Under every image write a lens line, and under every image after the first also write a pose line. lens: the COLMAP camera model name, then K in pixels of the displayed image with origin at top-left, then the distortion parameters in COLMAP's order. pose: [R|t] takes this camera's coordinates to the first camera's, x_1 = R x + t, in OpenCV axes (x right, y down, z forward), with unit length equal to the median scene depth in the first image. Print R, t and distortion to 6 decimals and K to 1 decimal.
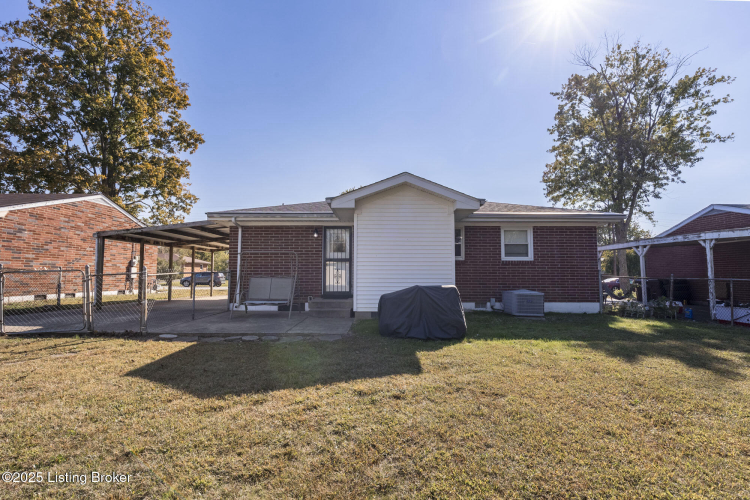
lens RADIAL K [[345.1, 0, 380.6], [0, 345.1, 247.9], [0, 0, 1]] dist [0.007079, 0.001459]
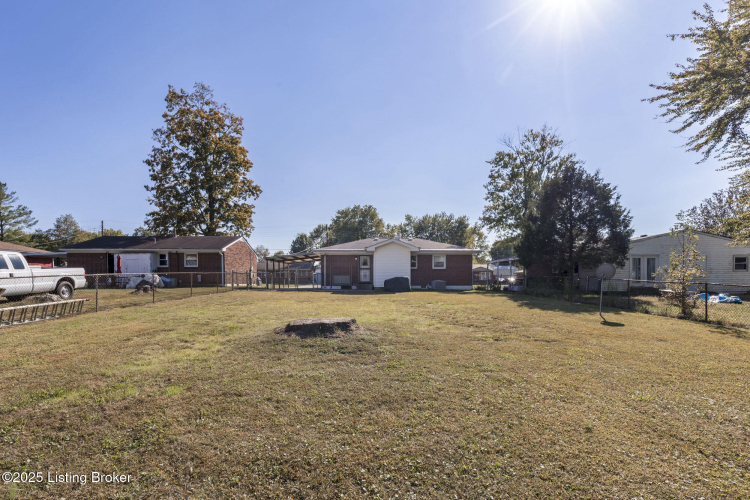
lens RADIAL K [[345.1, 0, 377.8], [0, 345.1, 274.9], [0, 0, 1]] dist [0.007079, 0.001459]
pose [[0.999692, -0.002020, 0.024744, -0.090340], [0.000653, 0.998478, 0.055146, -0.053704], [-0.024818, -0.055113, 0.998172, -1.366460]]
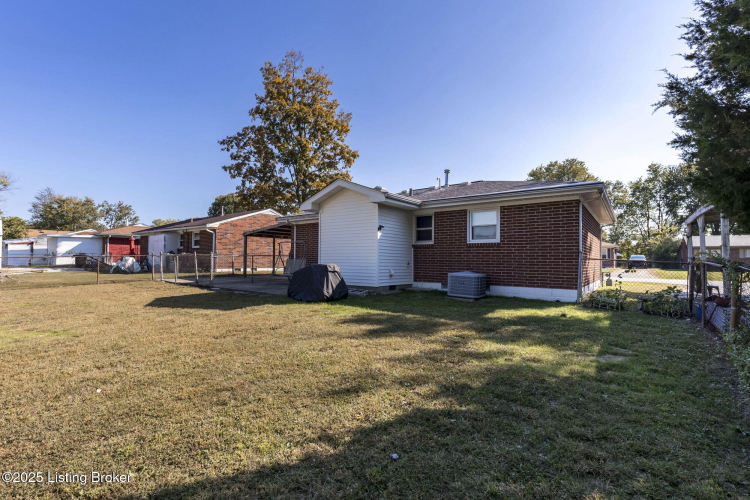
lens RADIAL K [[345.1, 0, 372.4], [0, 345.1, 251.9], [0, 0, 1]] dist [0.007079, 0.001459]
pose [[0.787230, -0.009078, -0.616592, 0.736393], [0.034068, 0.999005, 0.028788, 0.022217], [0.615717, -0.043669, 0.786756, 0.028720]]
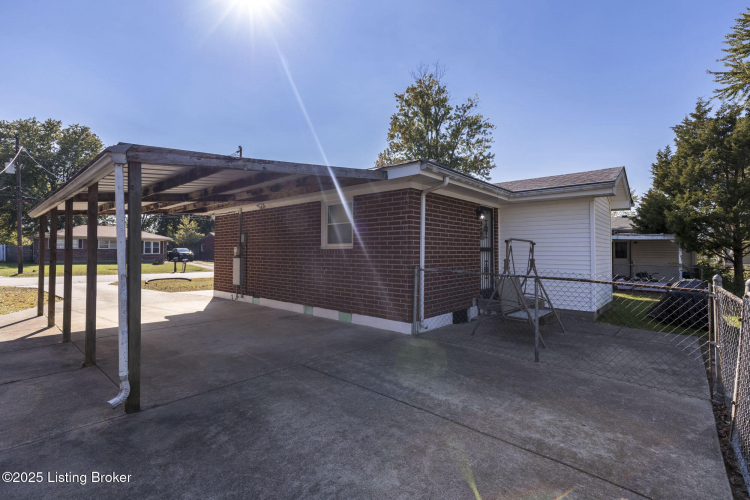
lens RADIAL K [[345.1, 0, 368.4], [0, 345.1, 244.4], [0, 0, 1]] dist [0.007079, 0.001459]
pose [[0.690745, 0.019727, 0.722829, -0.860595], [-0.061122, 0.997643, 0.031182, 0.014409], [-0.720510, -0.065720, 0.690323, 0.630229]]
